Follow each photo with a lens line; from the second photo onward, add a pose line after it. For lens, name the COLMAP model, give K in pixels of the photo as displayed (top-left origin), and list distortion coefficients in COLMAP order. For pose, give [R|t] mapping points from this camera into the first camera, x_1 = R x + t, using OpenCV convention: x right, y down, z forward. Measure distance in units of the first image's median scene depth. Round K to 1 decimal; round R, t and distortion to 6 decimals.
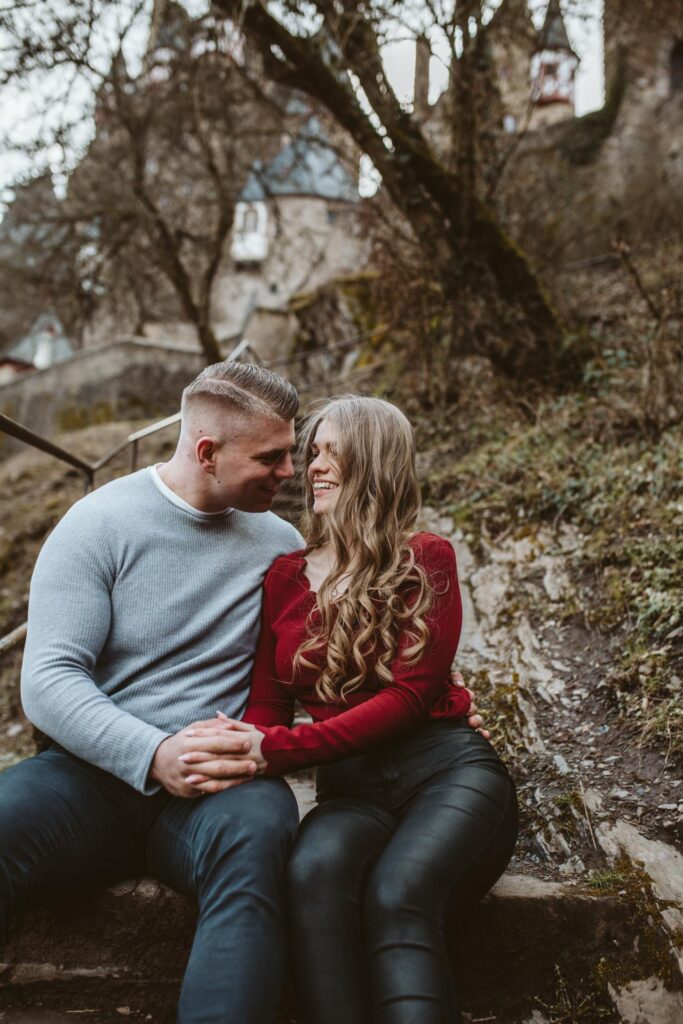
lens RADIAL K [[973.7, 0, 337.9], [0, 973.7, 512.4], [0, 0, 1]] dist [-0.032701, 0.000000]
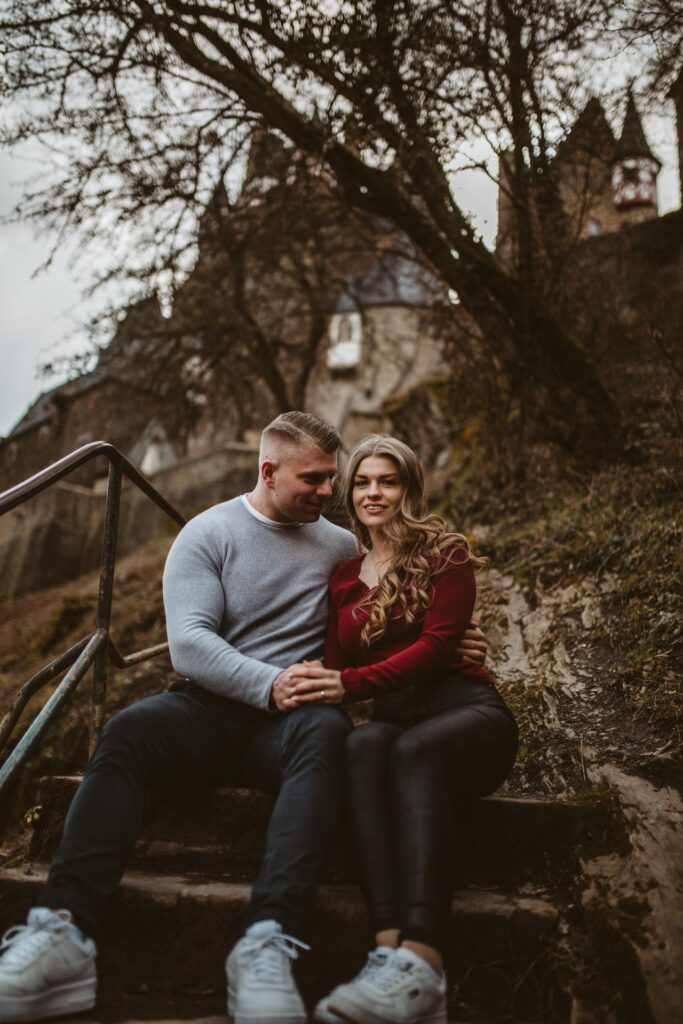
lens RADIAL K [[973.7, 0, 344.7], [0, 973.7, 511.7], [0, 0, 1]] dist [-0.032701, 0.000000]
pose [[0.995290, -0.024842, -0.093704, 0.030344], [0.014763, 0.994175, -0.106763, 0.048846], [0.095811, 0.104877, 0.989859, -0.138977]]
